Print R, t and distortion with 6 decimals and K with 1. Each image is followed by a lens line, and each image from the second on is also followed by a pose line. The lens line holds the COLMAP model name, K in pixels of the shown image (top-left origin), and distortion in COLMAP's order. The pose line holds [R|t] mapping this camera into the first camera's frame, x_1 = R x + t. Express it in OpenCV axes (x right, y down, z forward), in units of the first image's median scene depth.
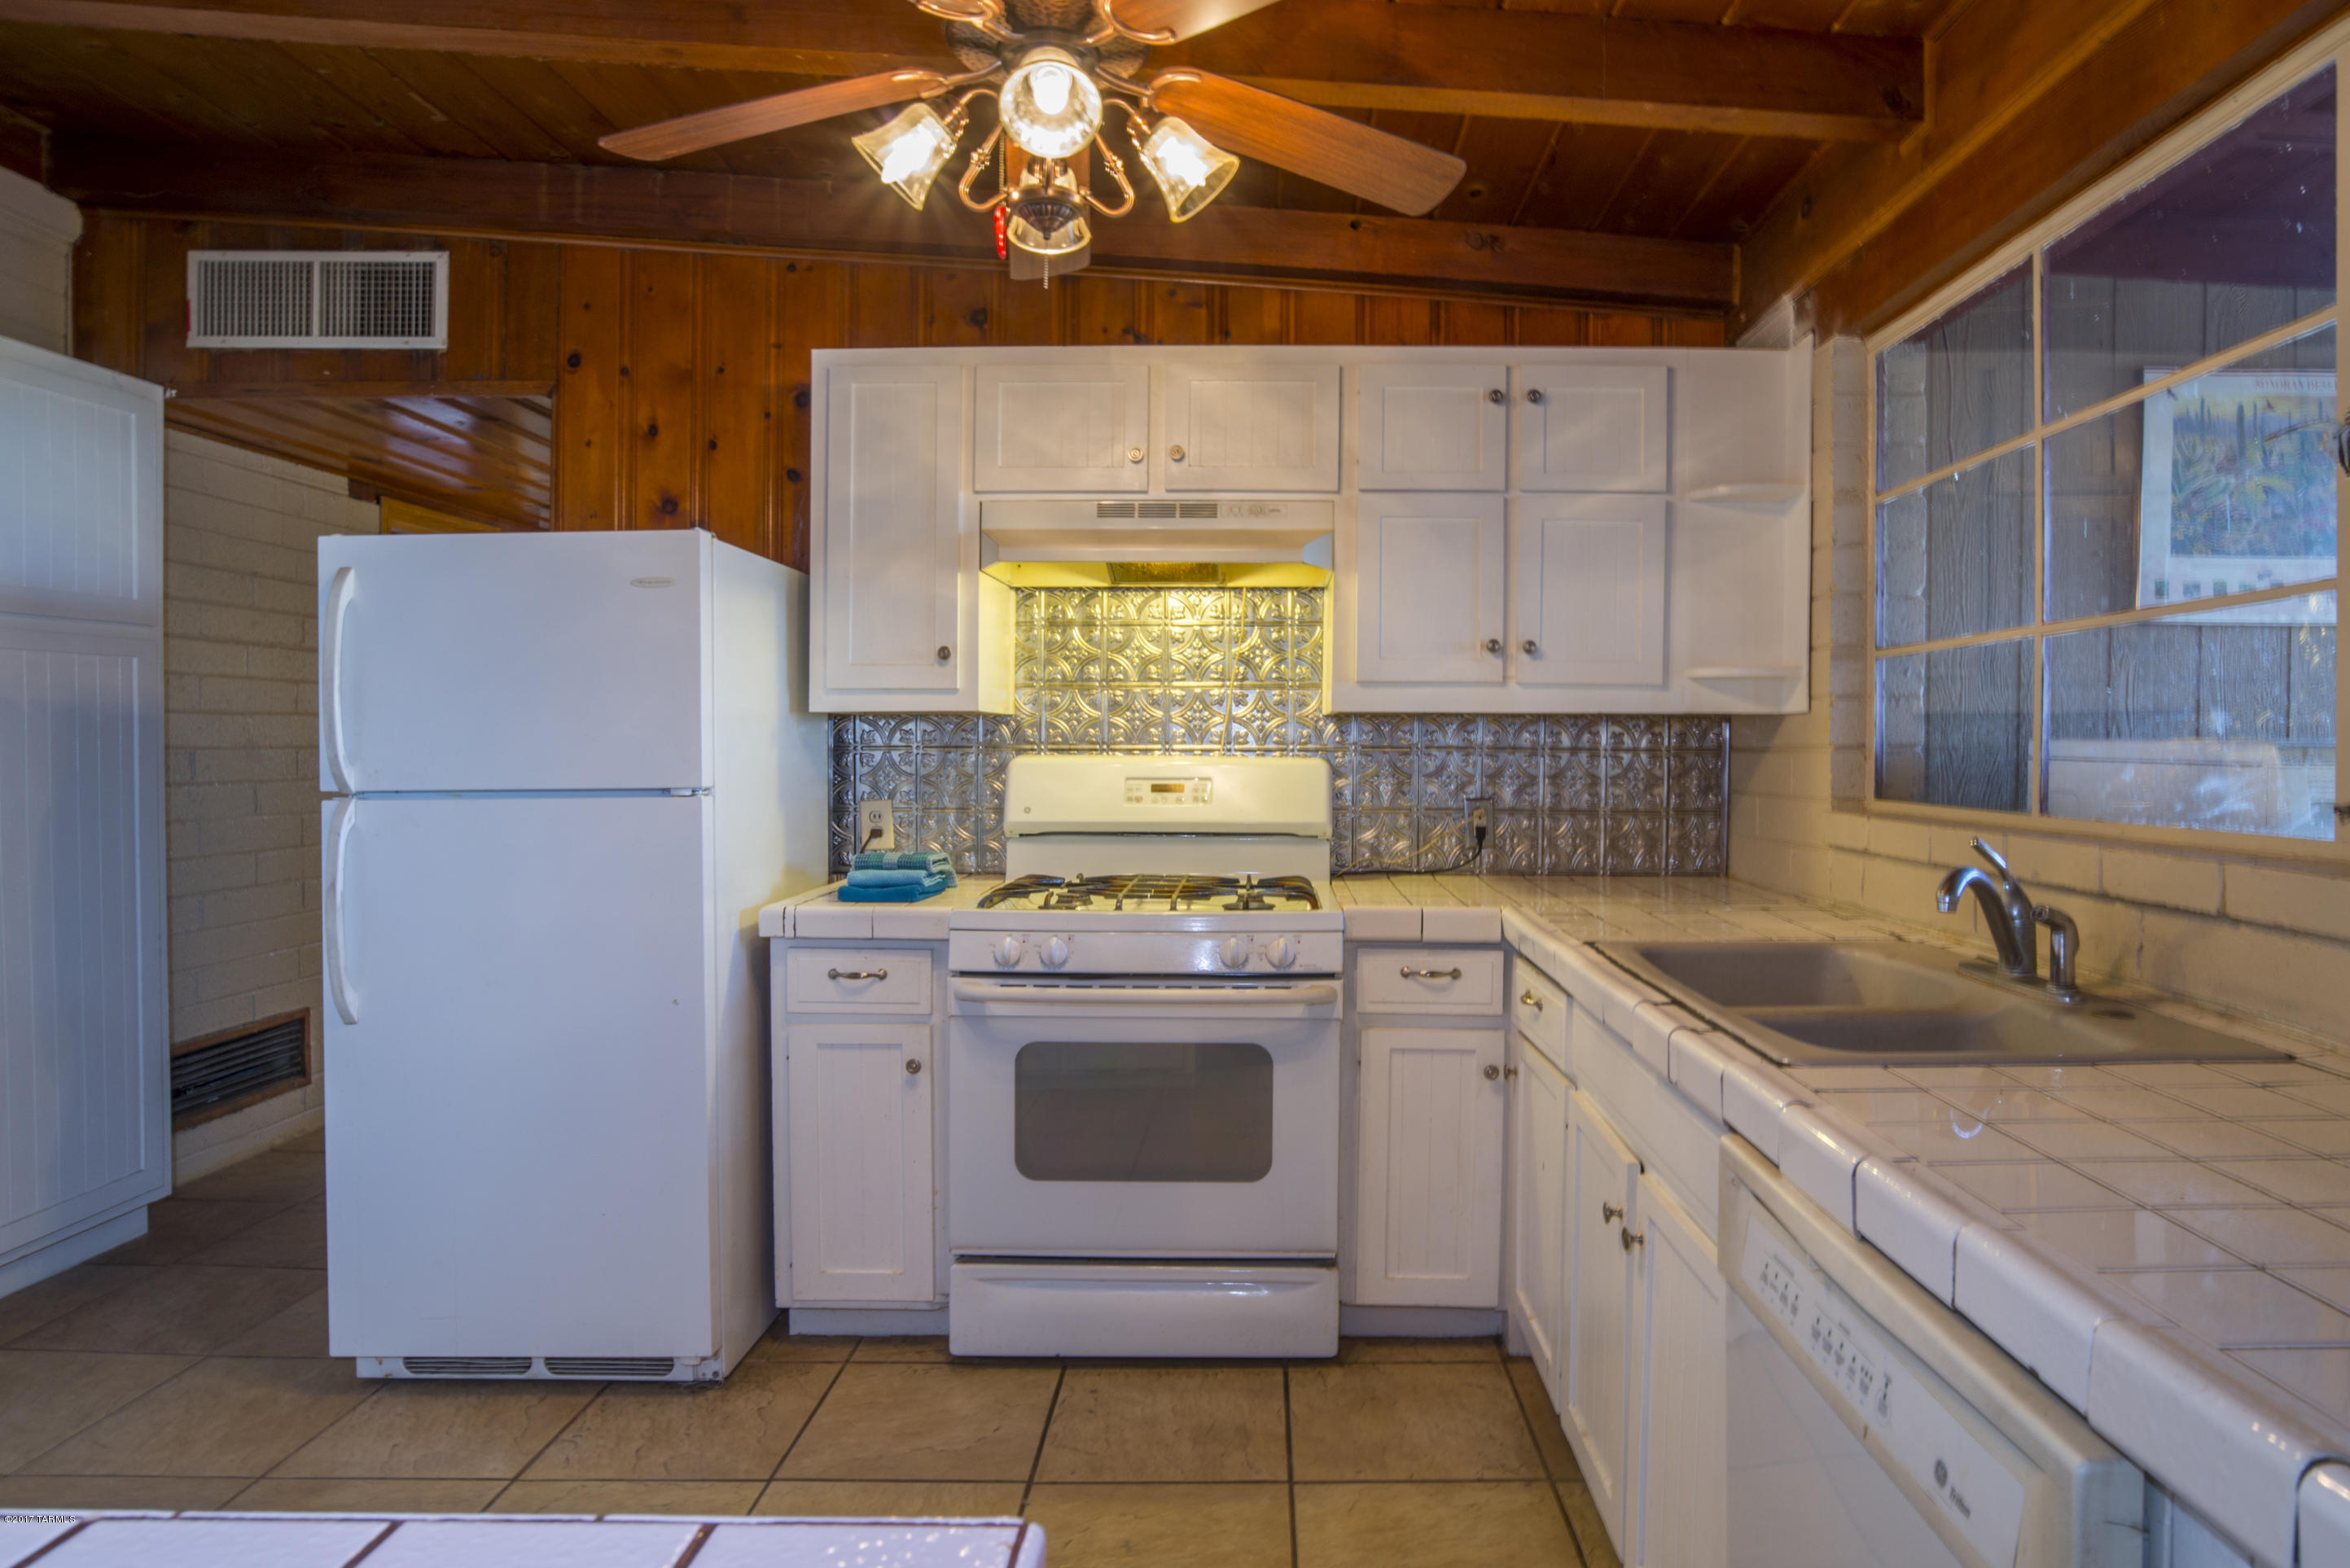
lens RADIAL K [[1151.3, 0, 1278.1], [0, 1151.3, 747.1], [0, 0, 1]] dist [-0.037532, 0.011772]
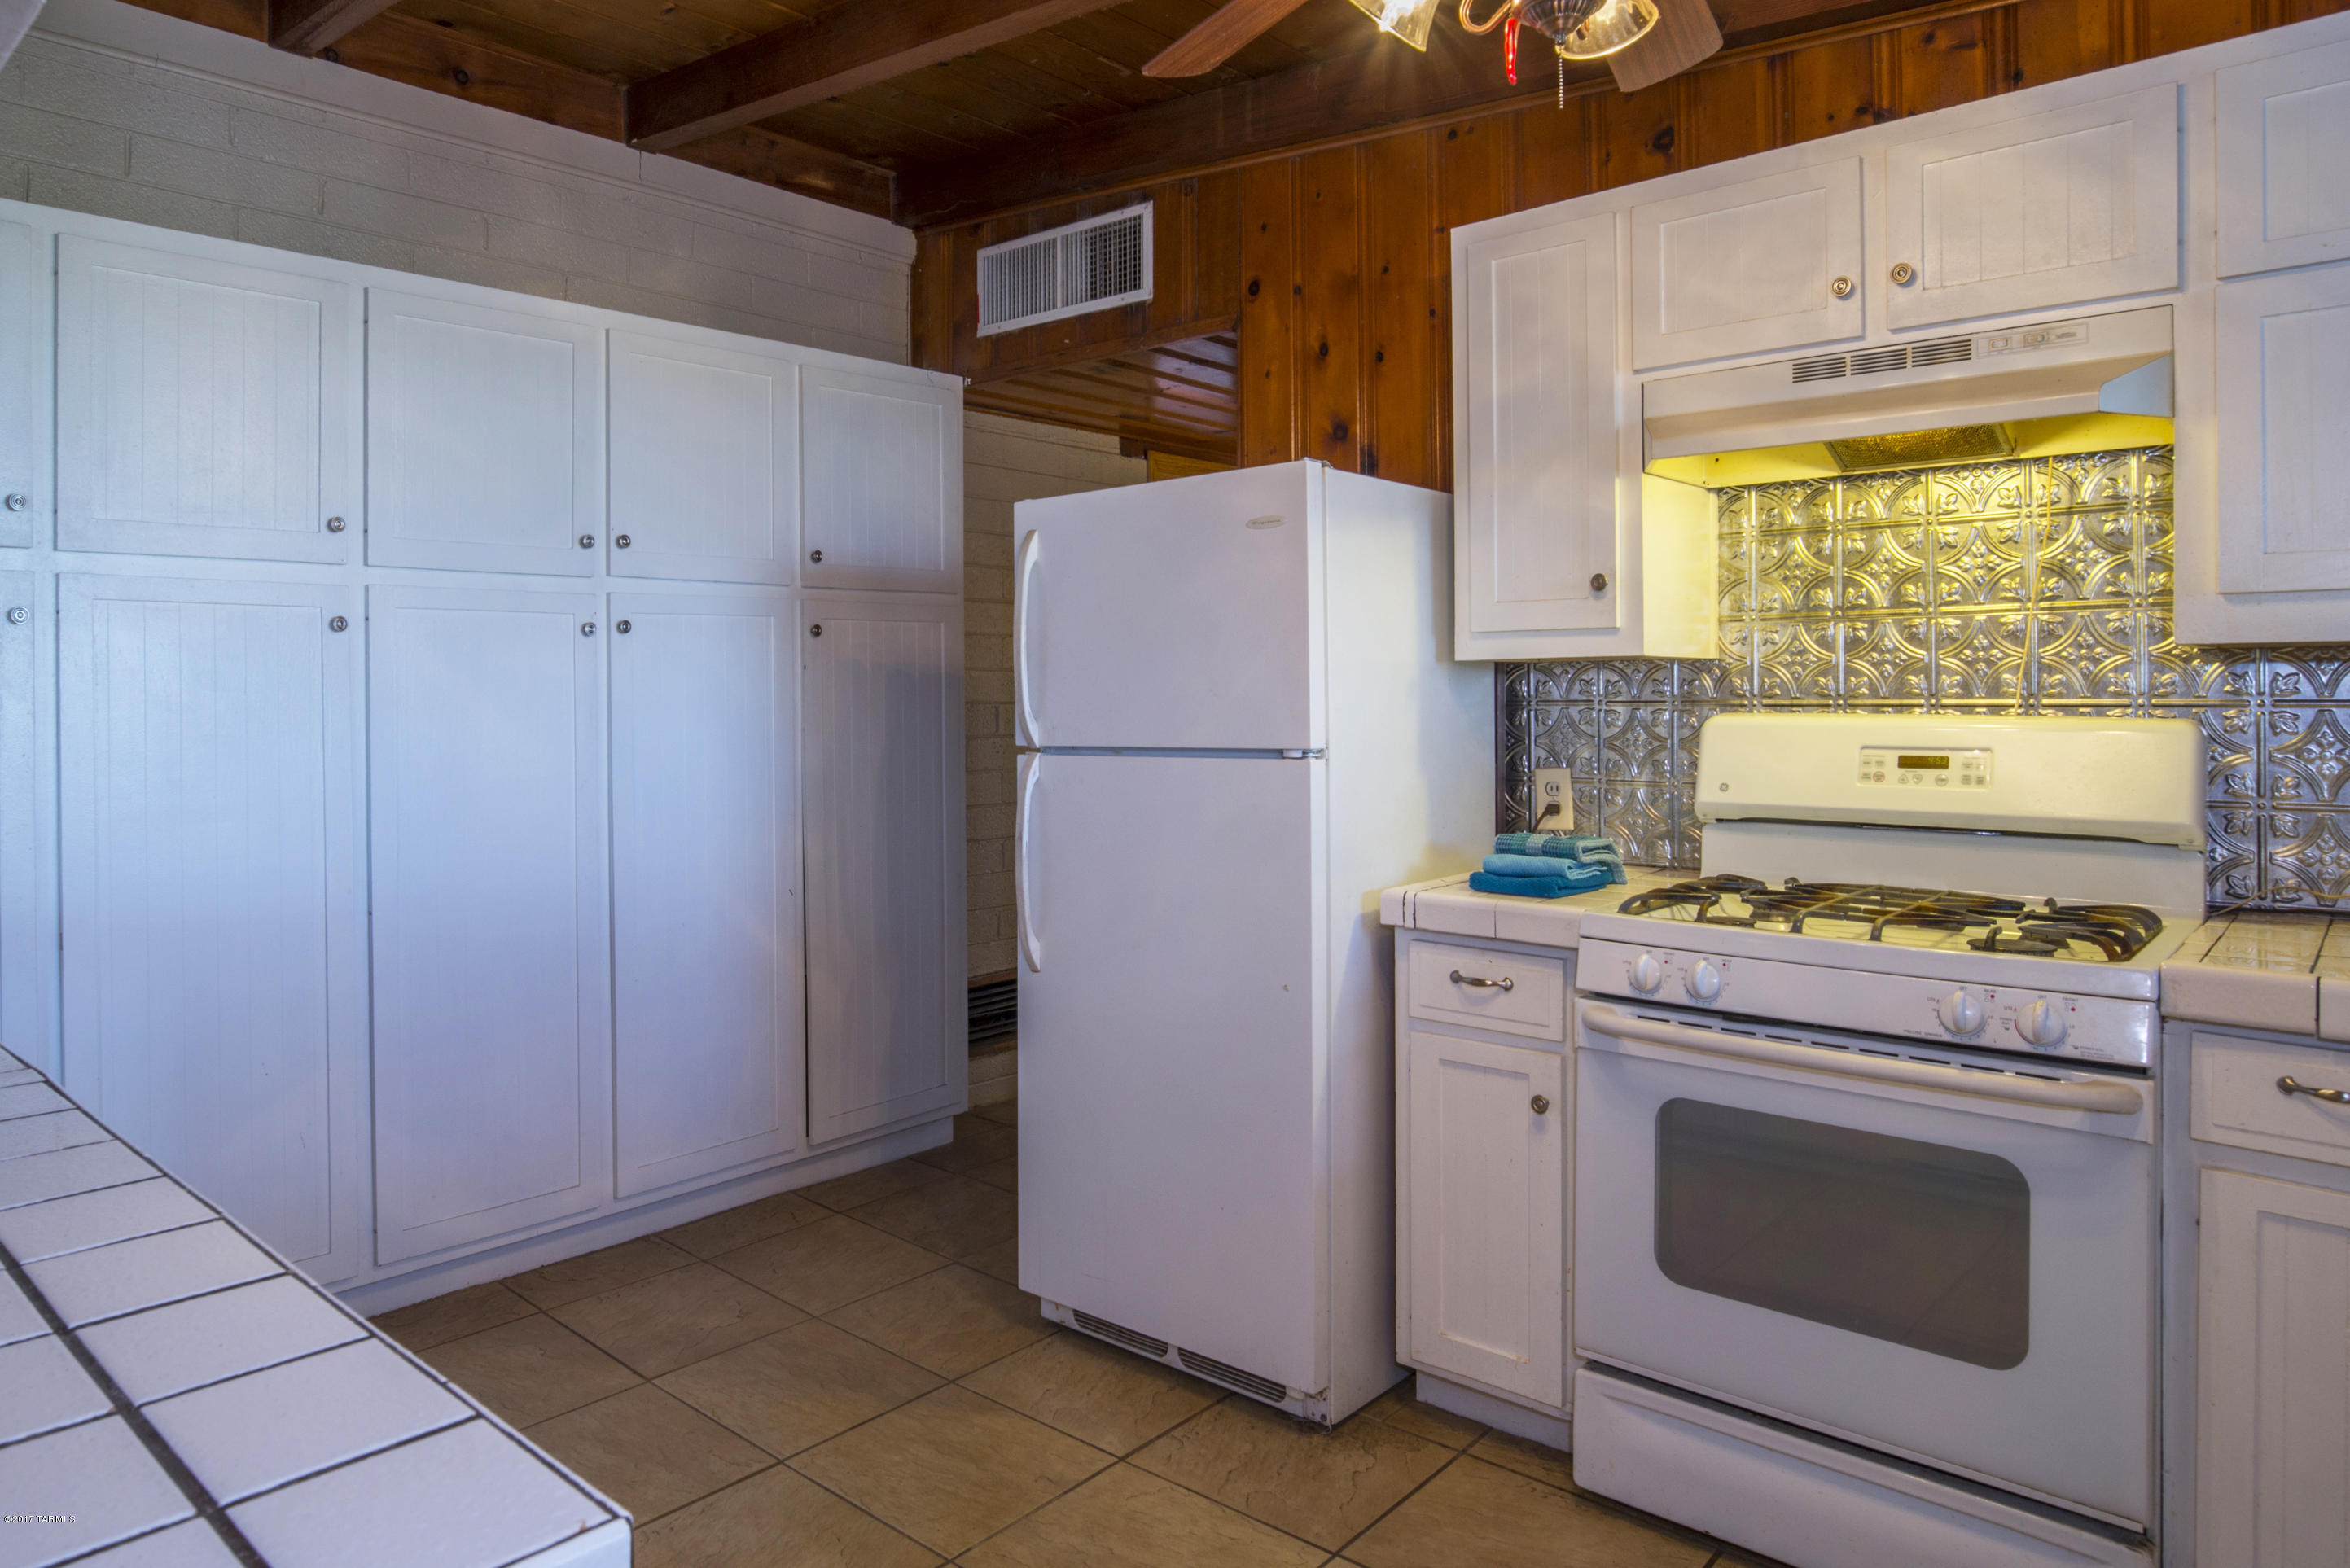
lens RADIAL K [[1484.9, 0, 1179.4], [0, 1484.9, 676.2], [0, 0, 1]] dist [-0.042702, 0.029927]
pose [[0.753558, -0.012580, -0.657261, 0.150368], [0.002644, 0.999867, -0.016106, -0.002550], [0.657376, 0.010399, 0.753491, 0.051516]]
